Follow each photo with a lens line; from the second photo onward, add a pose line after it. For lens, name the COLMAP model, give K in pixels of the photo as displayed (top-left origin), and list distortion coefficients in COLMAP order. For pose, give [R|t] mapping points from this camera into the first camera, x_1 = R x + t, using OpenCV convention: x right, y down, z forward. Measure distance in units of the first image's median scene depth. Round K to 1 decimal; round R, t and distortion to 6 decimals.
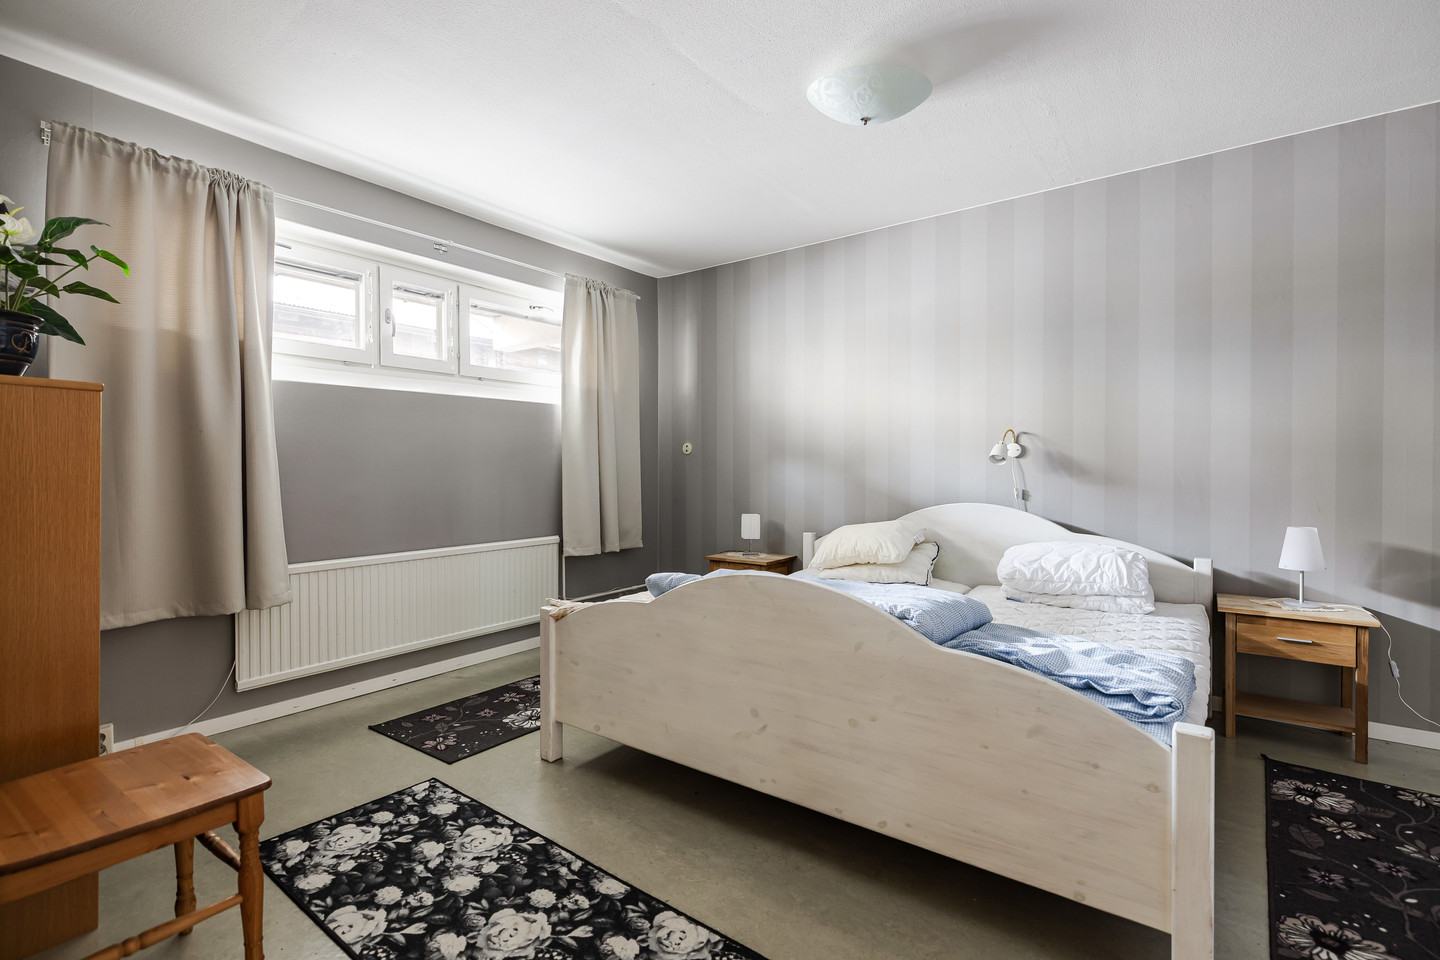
lens RADIAL K [[677.7, 0, 720.0], [0, 677.7, 480.0], [0, 0, 1]] dist [-0.015285, 0.000694]
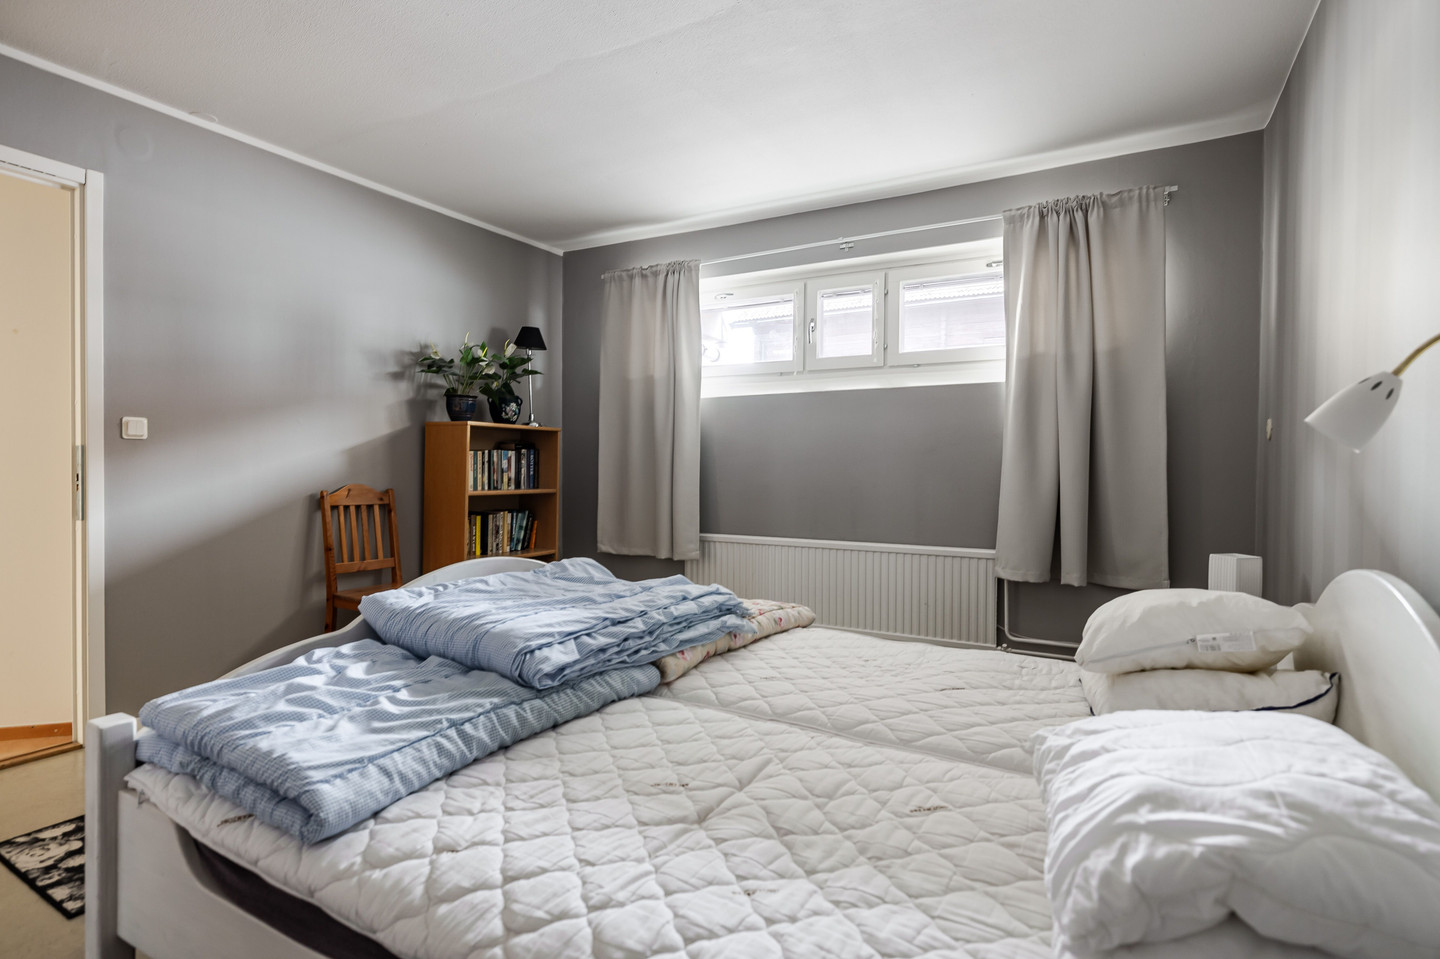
lens RADIAL K [[733.2, 0, 724.7], [0, 733.2, 468.3], [0, 0, 1]] dist [-0.000268, -0.000085]
pose [[0.114761, 0.023025, -0.993126, 0.634335], [-0.018362, 0.999610, 0.021054, -0.025641], [0.993223, 0.015819, 0.115139, 0.650831]]
